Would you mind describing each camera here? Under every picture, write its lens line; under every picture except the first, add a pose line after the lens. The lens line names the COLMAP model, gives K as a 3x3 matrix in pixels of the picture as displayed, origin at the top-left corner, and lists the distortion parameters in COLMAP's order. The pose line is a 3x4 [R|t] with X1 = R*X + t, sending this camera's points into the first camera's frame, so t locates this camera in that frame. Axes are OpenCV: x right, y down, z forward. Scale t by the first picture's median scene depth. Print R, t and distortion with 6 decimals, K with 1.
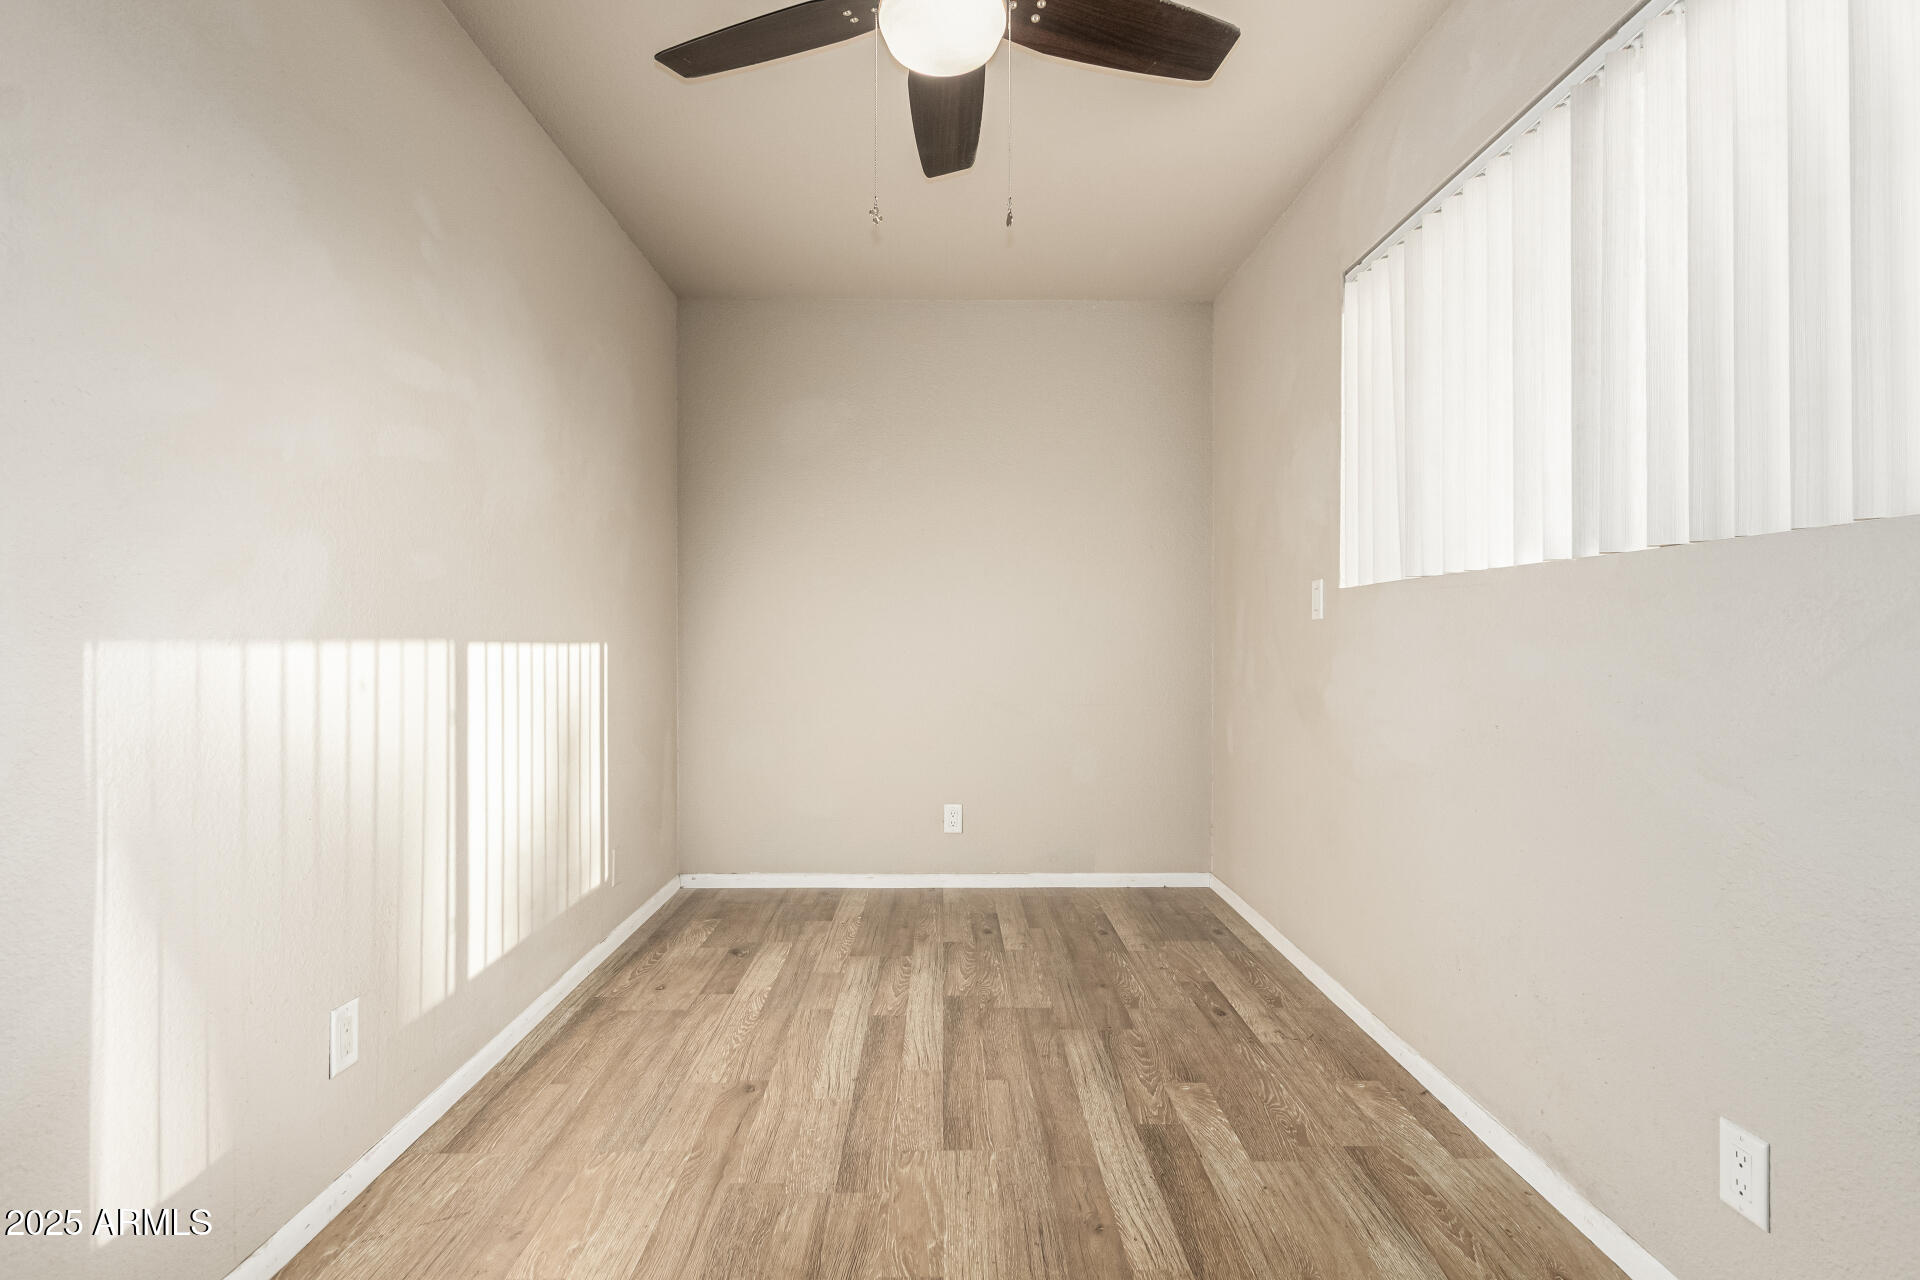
lens RADIAL K [[884.3, 0, 1030.1], [0, 884.3, 657.8], [0, 0, 1]] dist [0.007592, -0.002490]
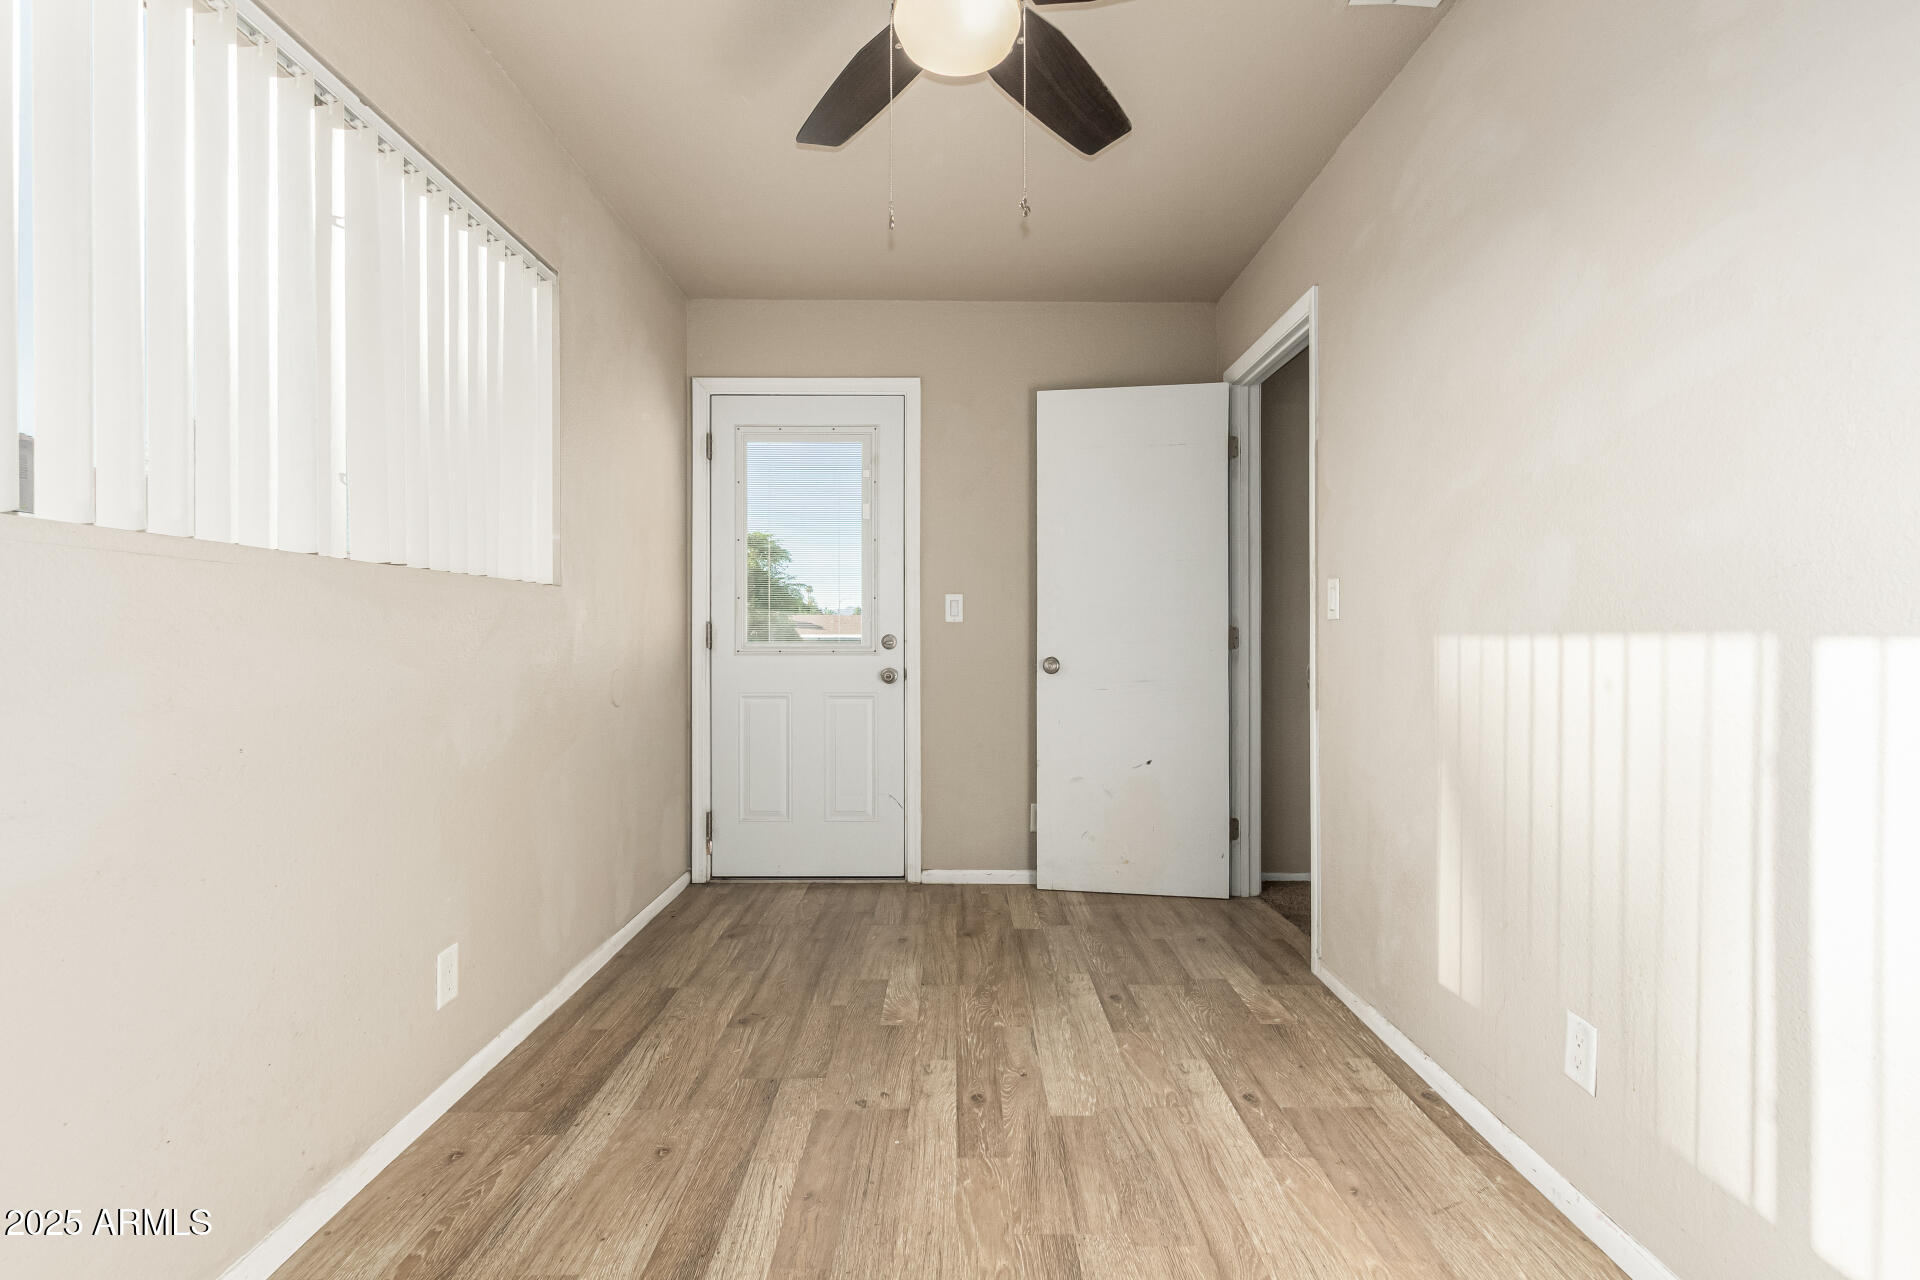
lens RADIAL K [[884.3, 0, 959.4], [0, 884.3, 628.4], [0, 0, 1]] dist [0.007592, -0.002490]
pose [[-0.995606, 0.002419, 0.093606, -0.195257], [0.003619, 0.999913, 0.012651, -0.039795], [-0.093567, 0.012934, -0.995529, 1.976125]]
